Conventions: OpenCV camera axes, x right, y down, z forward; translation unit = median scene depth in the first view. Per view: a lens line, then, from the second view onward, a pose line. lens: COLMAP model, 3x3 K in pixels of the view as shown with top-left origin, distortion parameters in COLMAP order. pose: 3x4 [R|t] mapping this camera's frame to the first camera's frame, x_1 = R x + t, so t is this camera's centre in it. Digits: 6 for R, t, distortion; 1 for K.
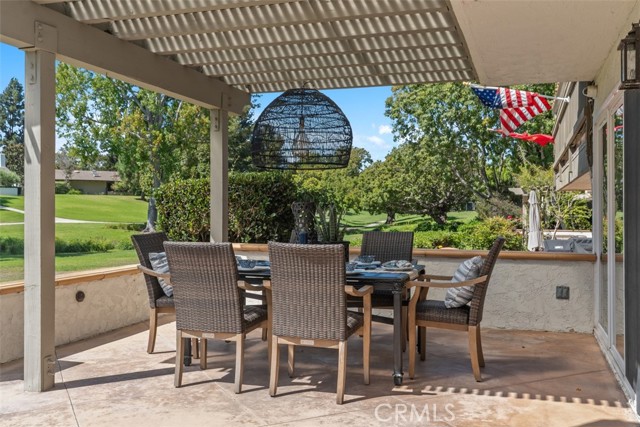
lens RADIAL K [[629.1, 0, 321.7], [0, 629.1, 206.7], [0, 0, 1]] dist [0.012599, -0.002519]
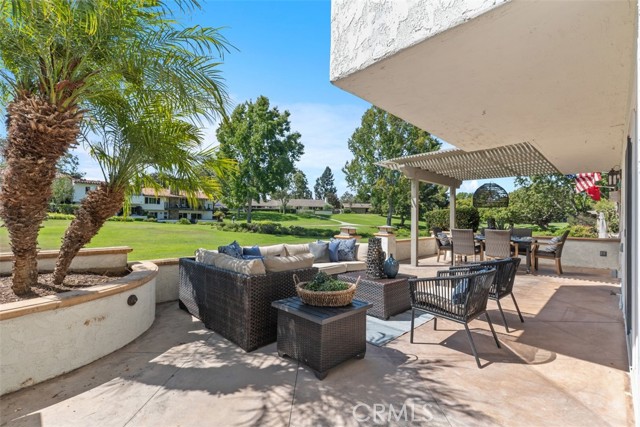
lens RADIAL K [[289.3, 0, 319.3], [0, 289.3, 214.9], [0, 0, 1]] dist [0.007783, -0.000422]
pose [[0.890933, -0.000471, -0.454134, -0.013000], [-0.006041, 0.999899, -0.012889, 0.000005], [0.454094, 0.014227, 0.890840, -0.069397]]
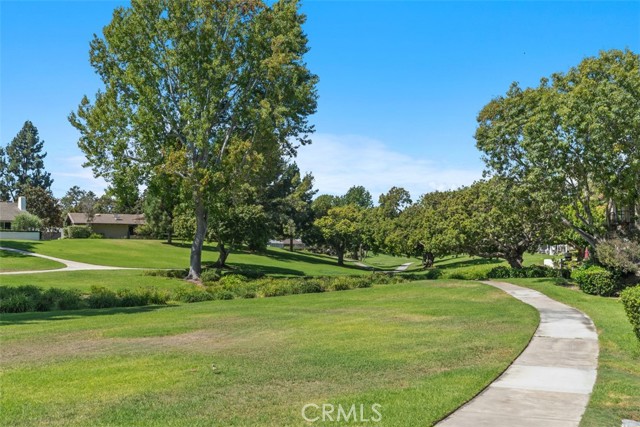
lens RADIAL K [[629.1, 0, 321.7], [0, 629.1, 206.7], [0, 0, 1]] dist [0.012599, -0.002519]
pose [[0.999957, -0.007691, -0.005209, -0.083205], [0.007325, 0.997722, -0.067058, -0.002439], [0.005713, 0.067017, 0.997735, 0.085052]]
